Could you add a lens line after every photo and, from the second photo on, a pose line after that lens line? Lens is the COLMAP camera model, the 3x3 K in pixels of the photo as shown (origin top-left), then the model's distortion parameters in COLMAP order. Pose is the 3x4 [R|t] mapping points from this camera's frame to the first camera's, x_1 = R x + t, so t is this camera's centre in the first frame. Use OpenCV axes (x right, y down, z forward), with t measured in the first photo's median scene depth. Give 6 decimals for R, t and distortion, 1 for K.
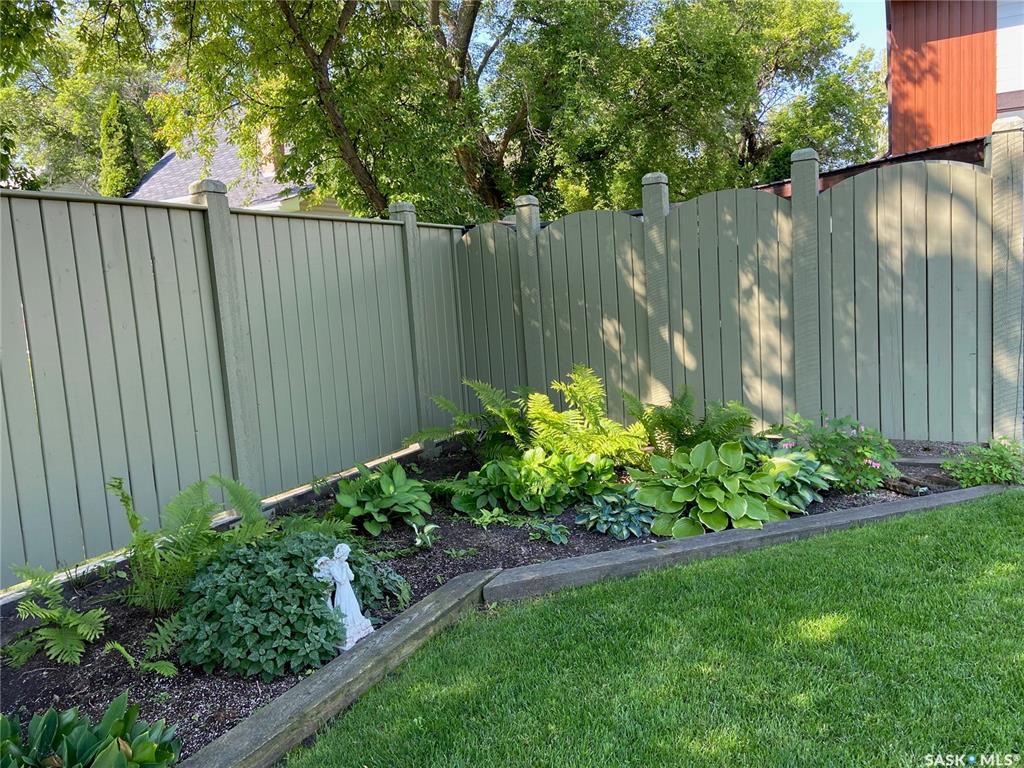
lens RADIAL K [[794.5, 0, 508.2], [0, 794.5, 385.3], [0, 0, 1]] dist [0.098197, -0.005196]
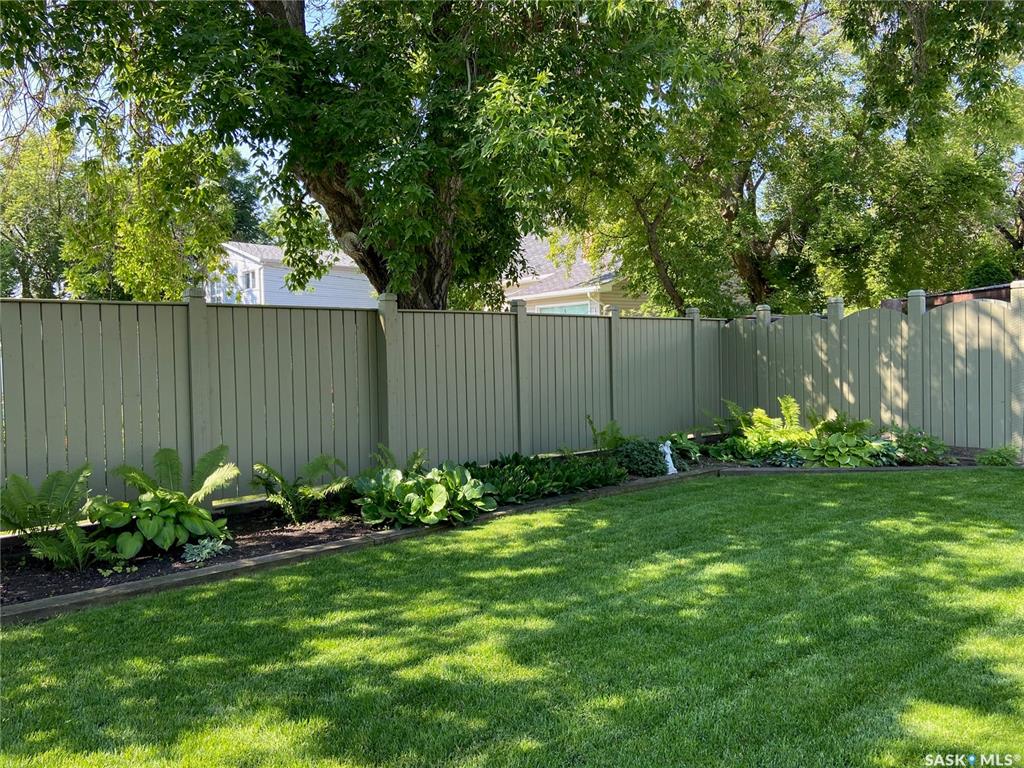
lens RADIAL K [[794.5, 0, 507.5], [0, 794.5, 383.2], [0, 0, 1]] dist [0.098197, -0.005196]
pose [[0.942386, 0.056307, -0.329755, 0.100006], [-0.080235, 0.995005, -0.059396, 0.112075], [0.324763, 0.082432, 0.942196, -1.039359]]
